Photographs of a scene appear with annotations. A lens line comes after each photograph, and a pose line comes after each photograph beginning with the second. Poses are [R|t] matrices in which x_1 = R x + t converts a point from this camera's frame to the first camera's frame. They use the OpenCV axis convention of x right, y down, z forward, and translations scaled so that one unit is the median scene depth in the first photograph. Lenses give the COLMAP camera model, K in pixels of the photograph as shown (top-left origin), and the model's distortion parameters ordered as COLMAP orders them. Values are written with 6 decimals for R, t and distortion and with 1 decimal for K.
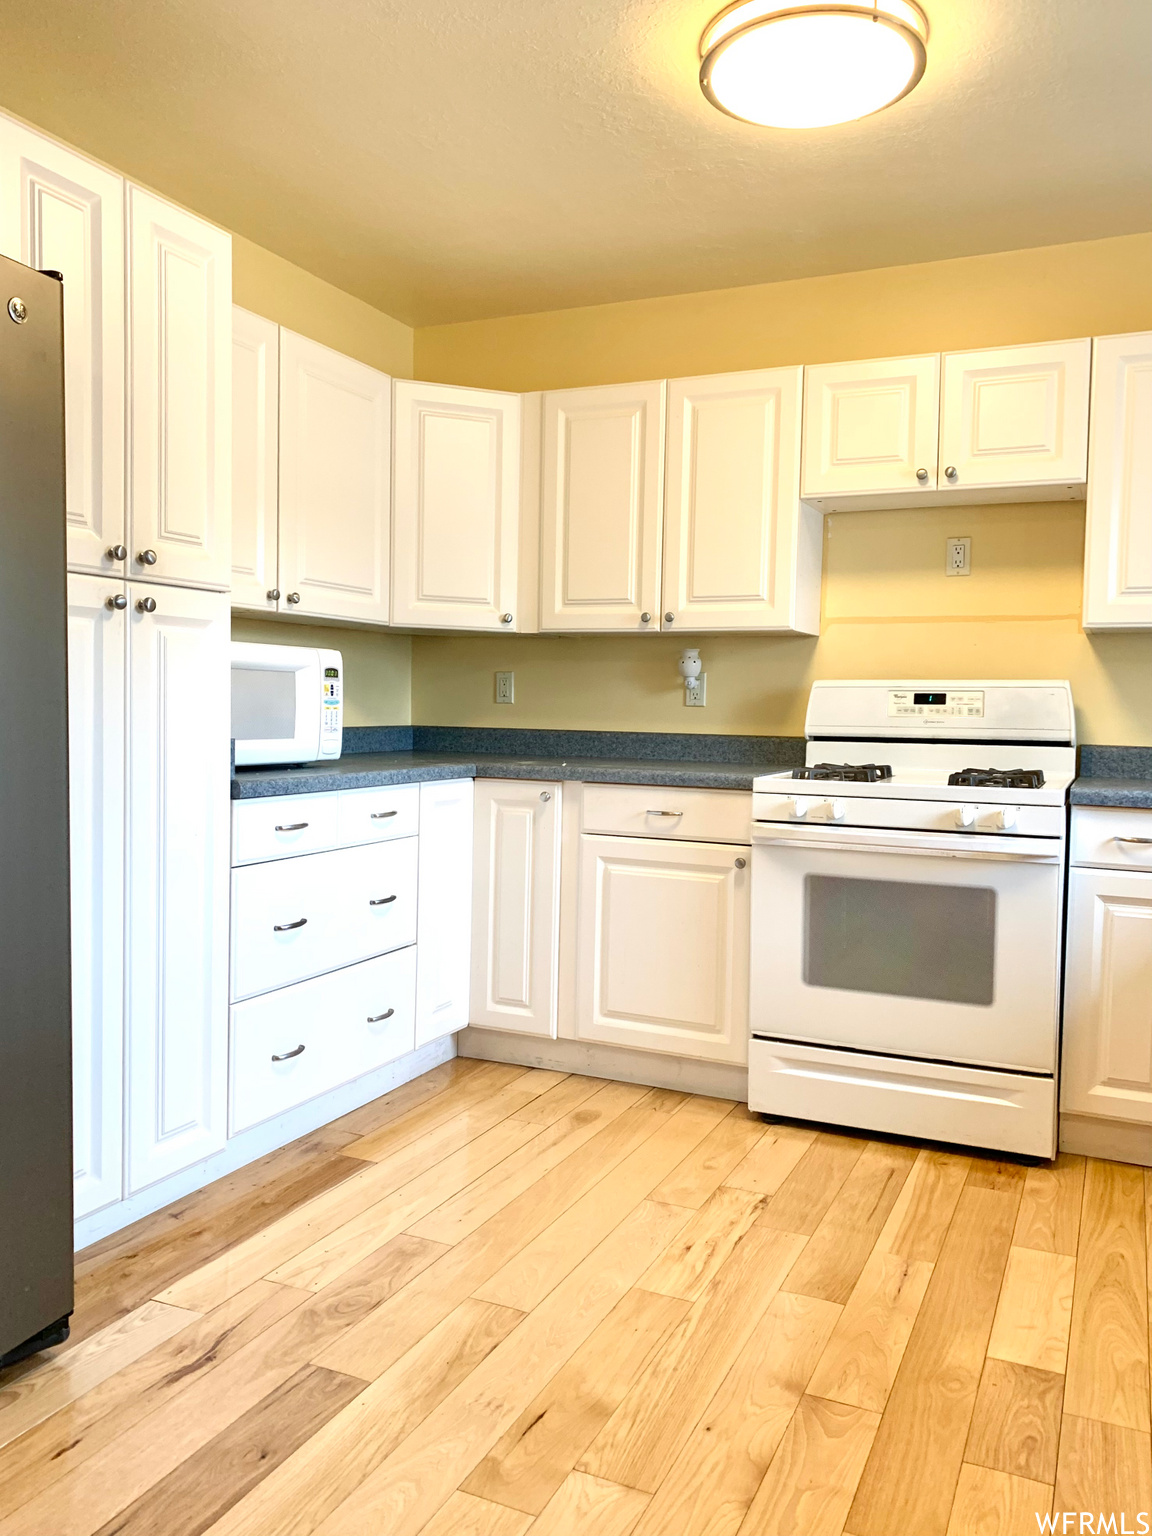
lens RADIAL K [[1201.1, 0, 579.9], [0, 1201.1, 762.8], [0, 0, 1]] dist [0.011304, -0.007797]
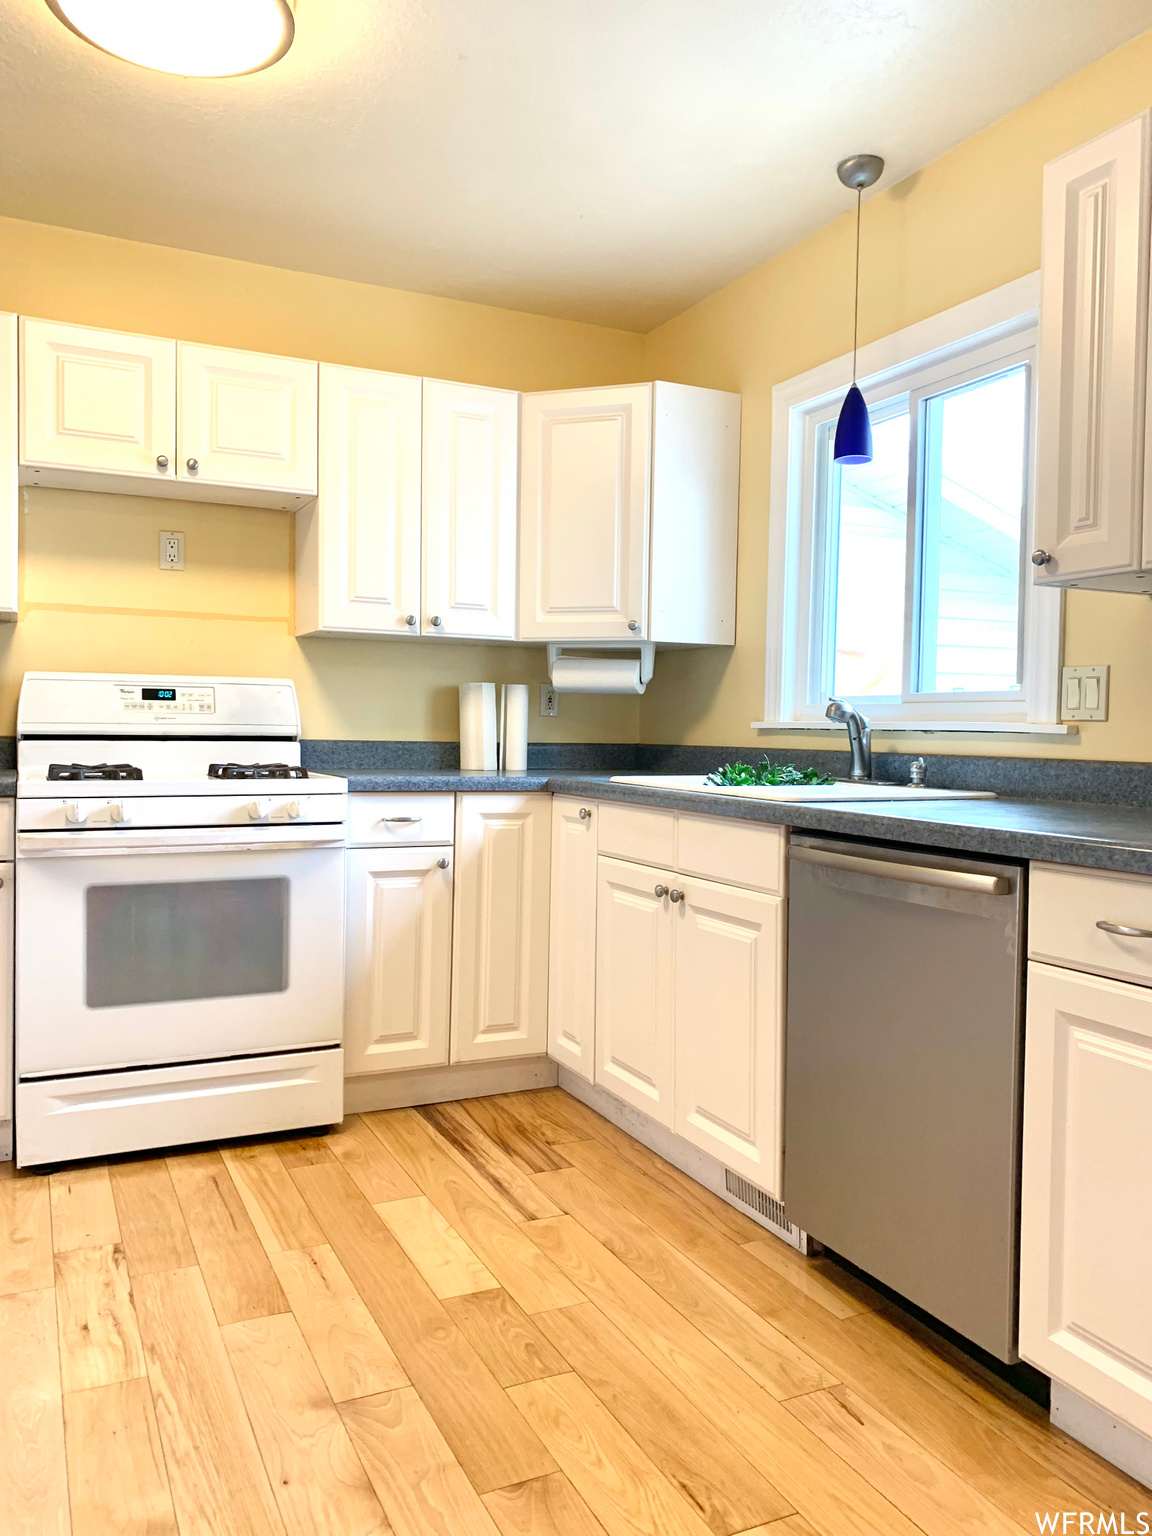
lens RADIAL K [[1176.8, 0, 576.0], [0, 1176.8, 768.0], [0, 0, 1]] dist [0.036502, -0.016783]
pose [[0.643296, -0.032246, 0.764938, -0.268699], [0.034107, 0.999328, 0.013443, 0.005744], [-0.764857, 0.017442, 0.643964, 0.154237]]
